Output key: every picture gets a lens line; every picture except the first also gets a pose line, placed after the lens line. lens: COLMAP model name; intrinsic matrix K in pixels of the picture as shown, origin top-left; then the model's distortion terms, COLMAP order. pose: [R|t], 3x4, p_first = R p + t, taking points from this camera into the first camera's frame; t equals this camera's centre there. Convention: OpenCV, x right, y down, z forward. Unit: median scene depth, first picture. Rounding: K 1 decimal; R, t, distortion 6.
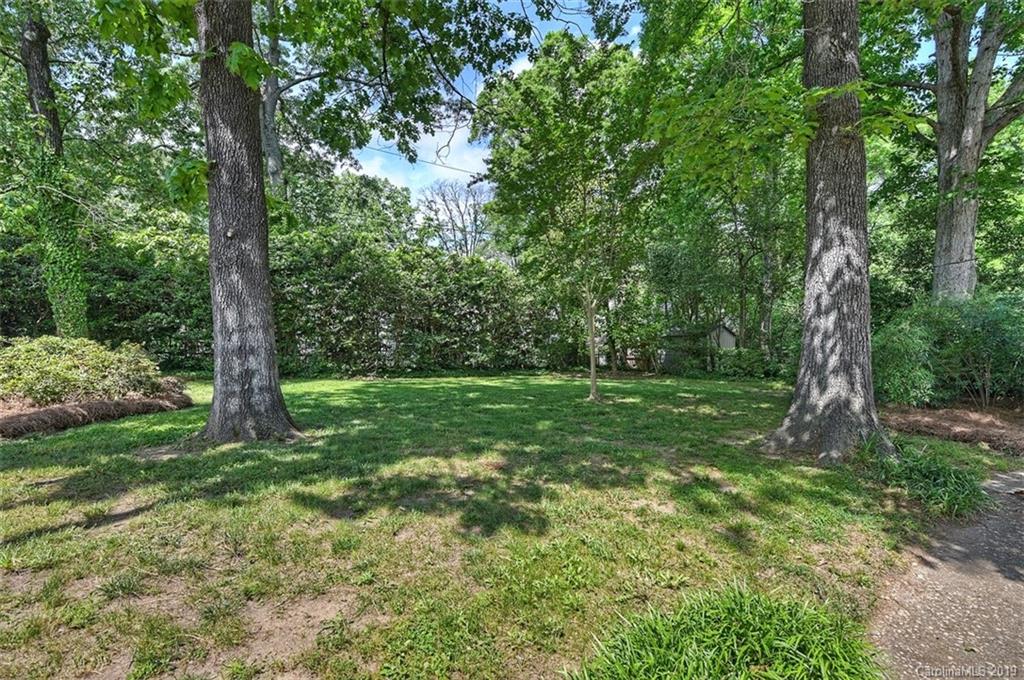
lens RADIAL K [[486.5, 0, 511.5], [0, 486.5, 337.8], [0, 0, 1]] dist [0.001718, -0.000021]
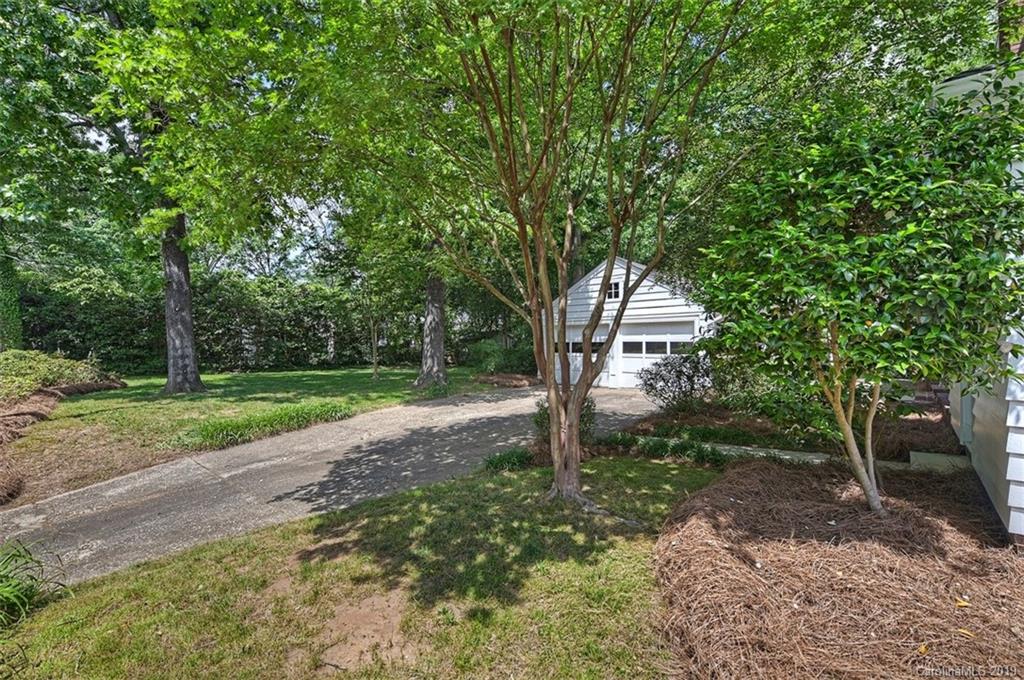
lens RADIAL K [[434.7, 0, 514.4], [0, 434.7, 335.5], [0, 0, 1]] dist [-0.001197, -0.000018]
pose [[0.955347, -0.010582, 0.295296, 0.381303], [0.011362, 0.999935, -0.000927, -0.055201], [-0.295267, 0.004241, 0.955405, -1.520720]]
